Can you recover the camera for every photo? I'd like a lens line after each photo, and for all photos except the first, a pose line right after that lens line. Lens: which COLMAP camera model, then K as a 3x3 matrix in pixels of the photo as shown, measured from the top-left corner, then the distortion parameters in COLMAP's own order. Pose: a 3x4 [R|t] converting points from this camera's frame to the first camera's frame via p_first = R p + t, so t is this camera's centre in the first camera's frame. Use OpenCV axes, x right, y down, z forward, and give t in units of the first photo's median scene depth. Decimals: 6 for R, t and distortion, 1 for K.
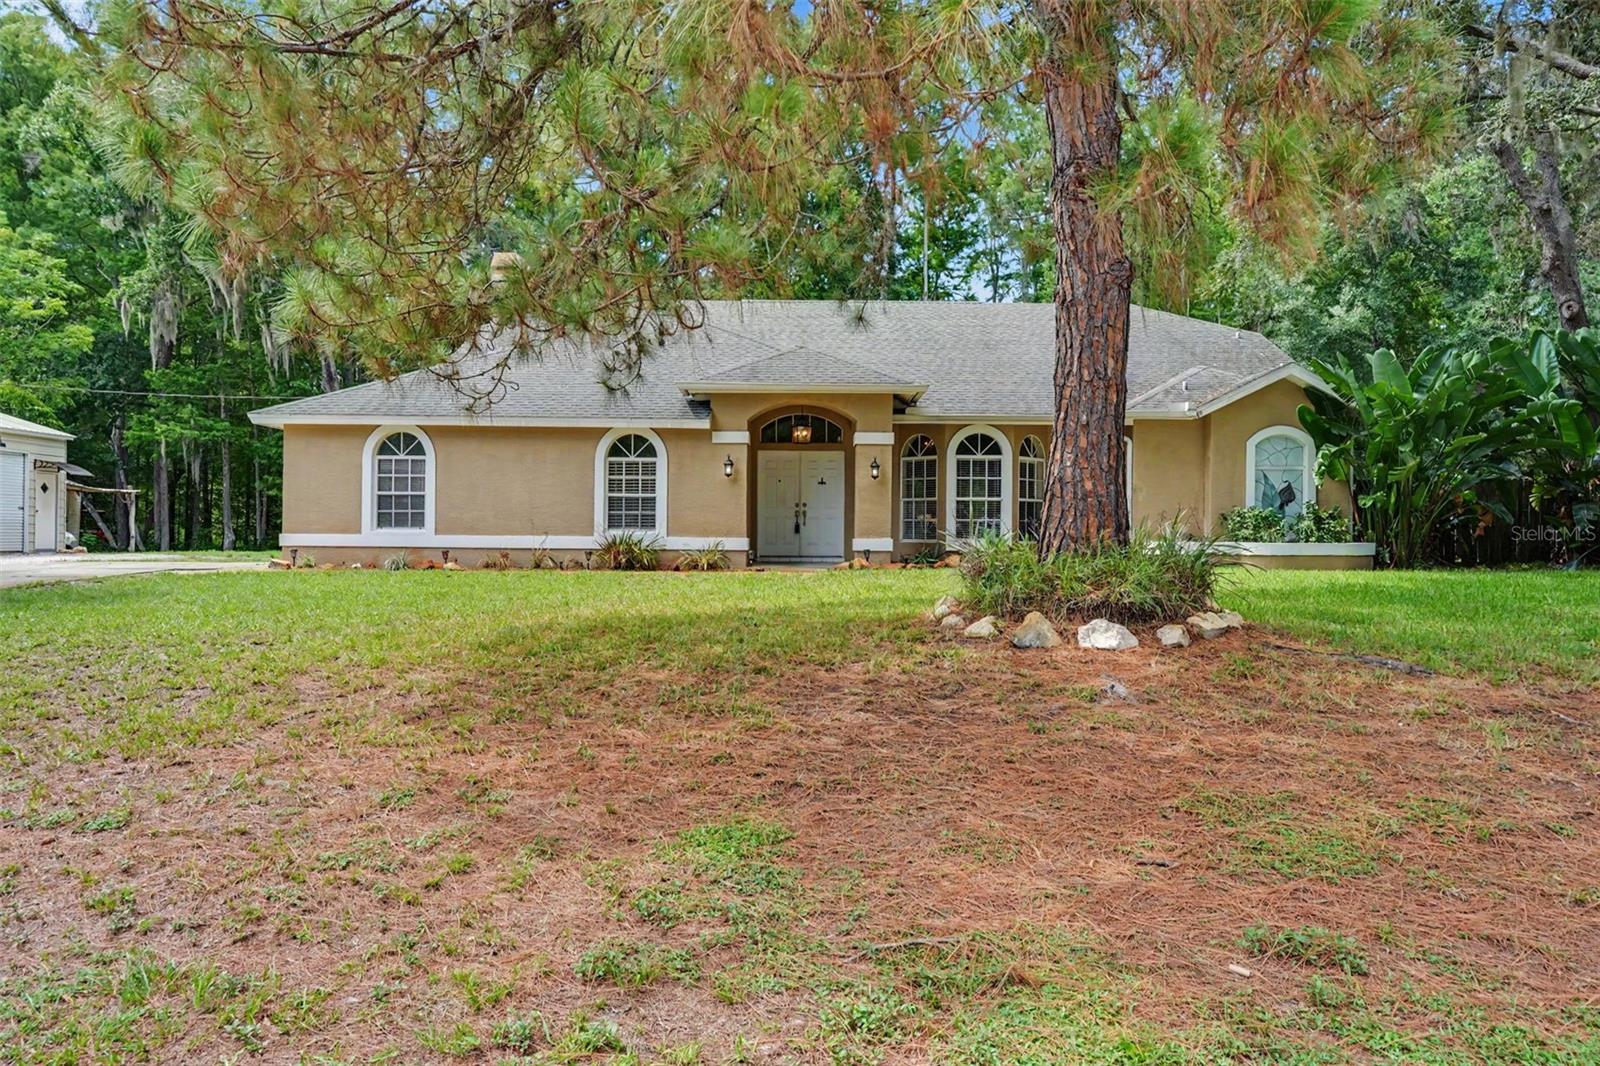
lens RADIAL K [[1079.5, 0, 800.0], [0, 1079.5, 533.0], [0, 0, 1]] dist [-0.004246, 0.004889]
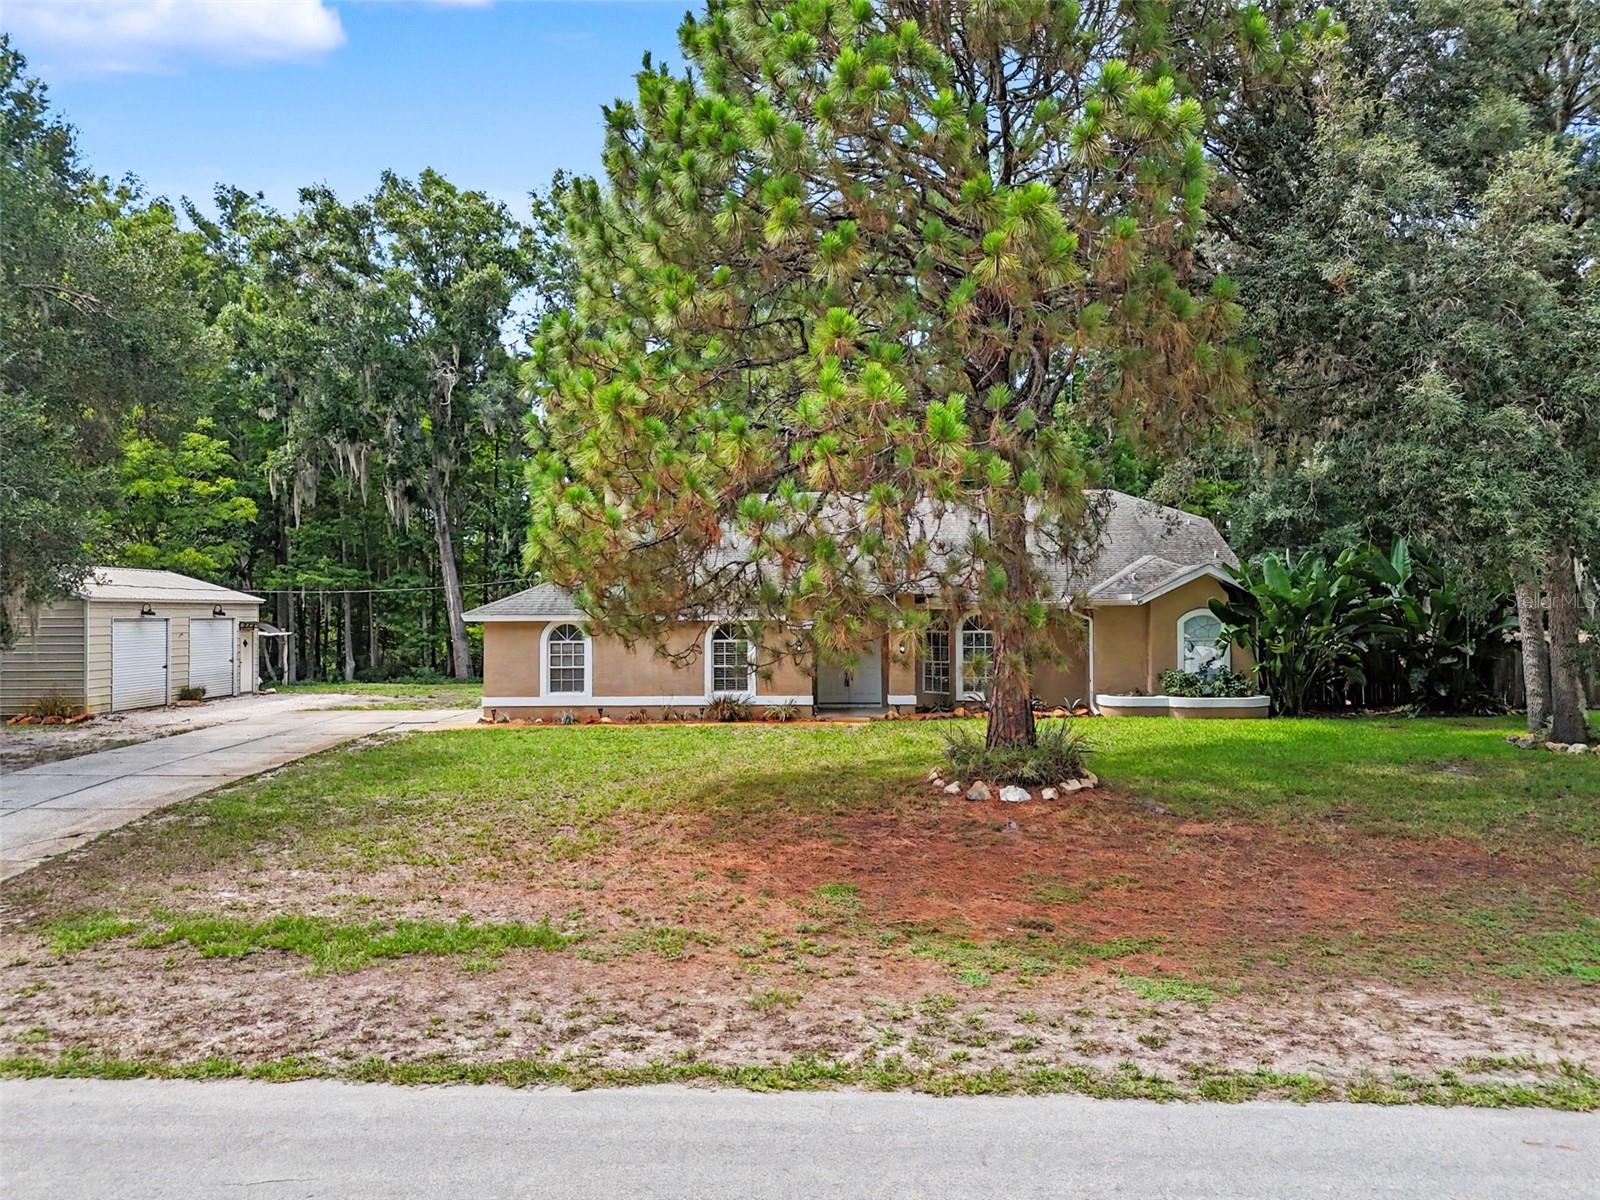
lens RADIAL K [[1124.9, 0, 794.1], [0, 1124.9, 606.9], [0, 0, 1]] dist [0.081675, -0.002801]
pose [[0.999143, -0.013942, -0.038983, -0.014208], [0.013755, 0.999893, -0.005060, -0.104725], [0.039049, 0.004519, 0.999227, -0.467924]]
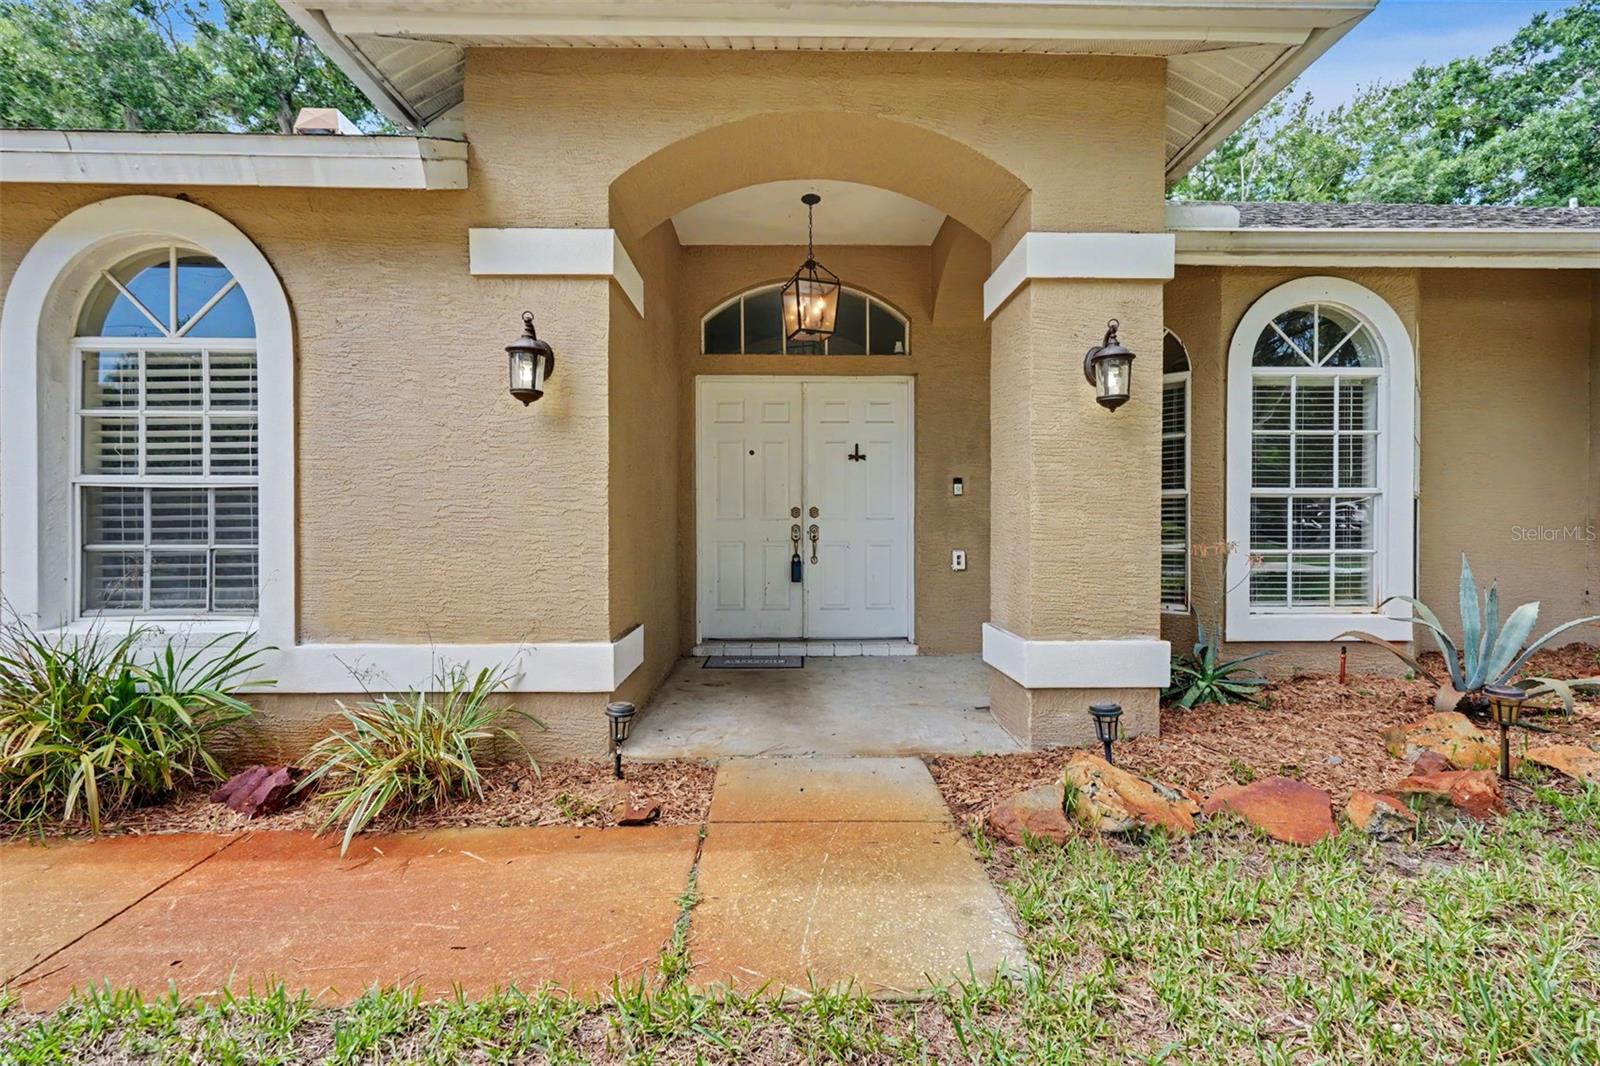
lens RADIAL K [[717.2, 0, 825.4], [0, 717.2, 530.2], [0, 0, 1]] dist [0.000341, 0.000280]
pose [[0.998655, -0.007702, 0.051263, -0.006071], [0.007465, 0.999960, 0.004826, -0.022870], [-0.051299, -0.004437, 0.998674, 0.819946]]
